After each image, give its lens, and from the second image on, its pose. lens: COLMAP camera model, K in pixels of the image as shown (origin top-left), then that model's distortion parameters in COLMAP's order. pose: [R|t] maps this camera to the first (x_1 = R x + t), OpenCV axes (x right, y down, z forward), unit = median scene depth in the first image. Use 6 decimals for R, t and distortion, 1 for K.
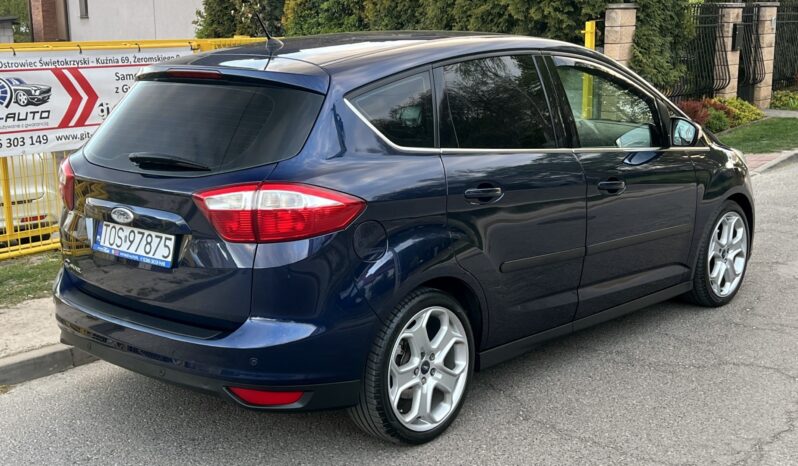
lens RADIAL K [[1028.8, 0, 395.6], [0, 1028.8, 236.9], [0, 0, 1]] dist [0.079001, 0.000000]
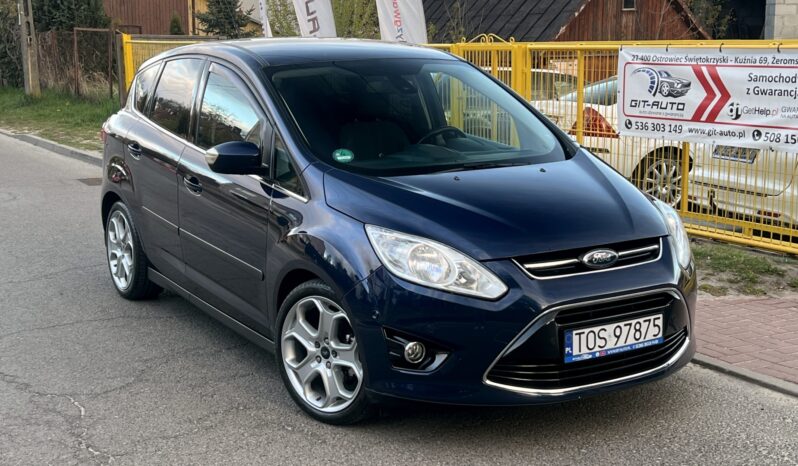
lens RADIAL K [[1101.0, 0, 395.6], [0, 1101.0, 234.4], [0, 0, 1]] dist [0.108306, 0.000000]
pose [[-0.285927, 0.194288, -0.938348, 1.462240], [-0.183551, 0.949993, 0.252630, -0.388918], [0.940508, 0.244468, -0.235967, 1.742411]]
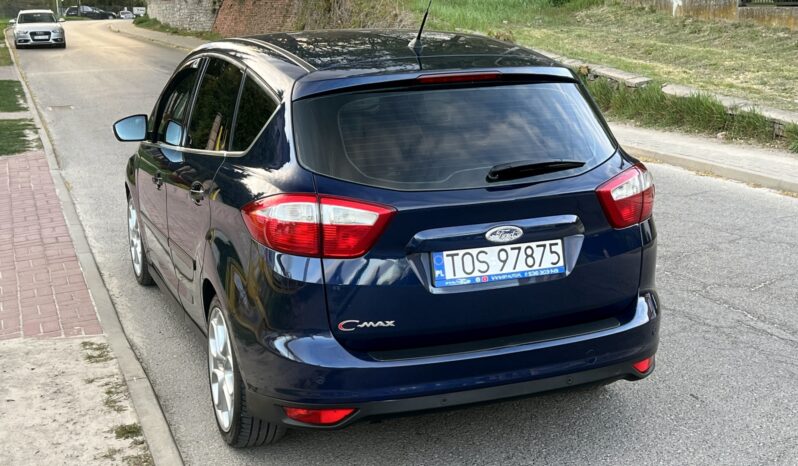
lens RADIAL K [[1022.0, 0, 395.2], [0, 1022.0, 240.3], [0, 0, 1]] dist [0.116390, 0.000000]
pose [[0.458954, -0.196956, 0.866354, -1.027353], [0.194190, 0.973780, 0.118505, -0.132582], [-0.866979, 0.113849, 0.485167, 0.607255]]
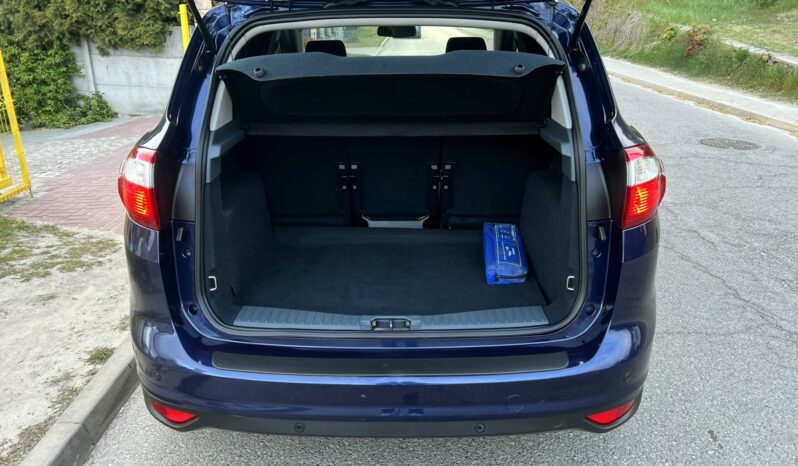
lens RADIAL K [[619.6, 0, 398.3], [0, 619.6, 227.7], [0, 0, 1]] dist [0.070621, -0.074126]
pose [[0.751813, -0.203666, 0.627134, -0.478743], [0.130179, 0.978228, 0.161627, -0.080537], [-0.646398, -0.039873, 0.761957, 0.650448]]
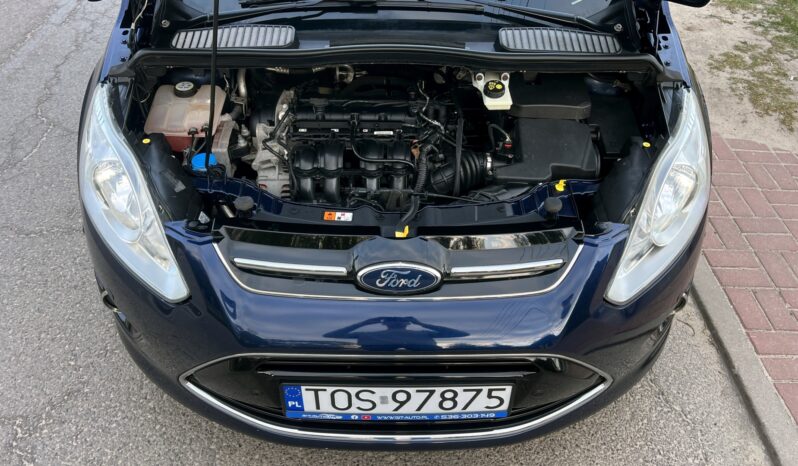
lens RADIAL K [[619.6, 0, 399.6], [0, 619.6, 236.5], [0, 0, 1]] dist [0.070621, -0.074126]
pose [[-0.737986, 0.457054, -0.496466, 0.568058], [-0.141262, 0.614773, 0.775951, -0.387491], [0.659865, 0.642773, -0.389129, 1.789363]]
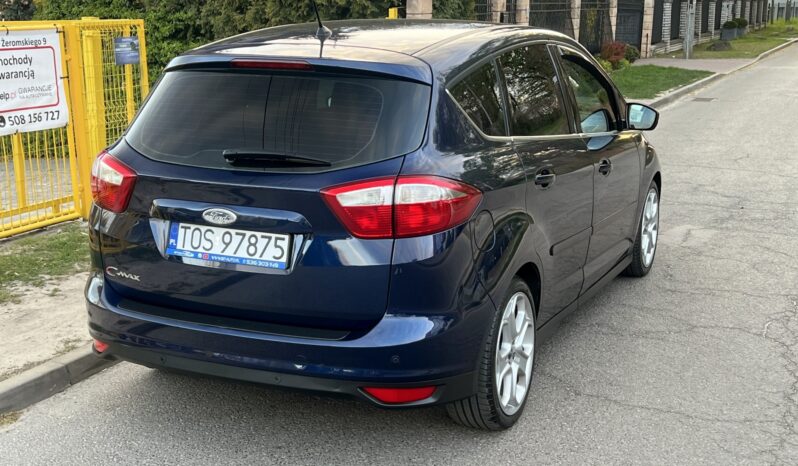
lens RADIAL K [[1028.8, 0, 397.9], [0, 1028.8, 228.7], [0, 0, 1]] dist [0.079001, 0.000000]
pose [[0.954346, -0.047408, 0.294919, -0.362888], [0.044743, 0.998874, 0.015782, -0.016003], [-0.295335, -0.001866, 0.955392, 0.056796]]
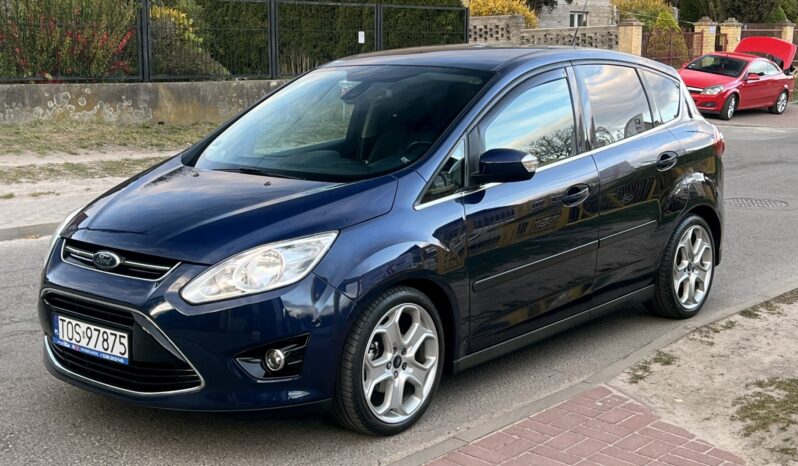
lens RADIAL K [[1101.0, 0, 392.6], [0, 1101.0, 232.5], [0, 0, 1]] dist [0.108306, 0.000000]
pose [[-0.999747, 0.017662, -0.013915, 0.166304], [0.011304, 0.929770, 0.367968, -0.550316], [0.019437, 0.367718, -0.929734, 2.666705]]
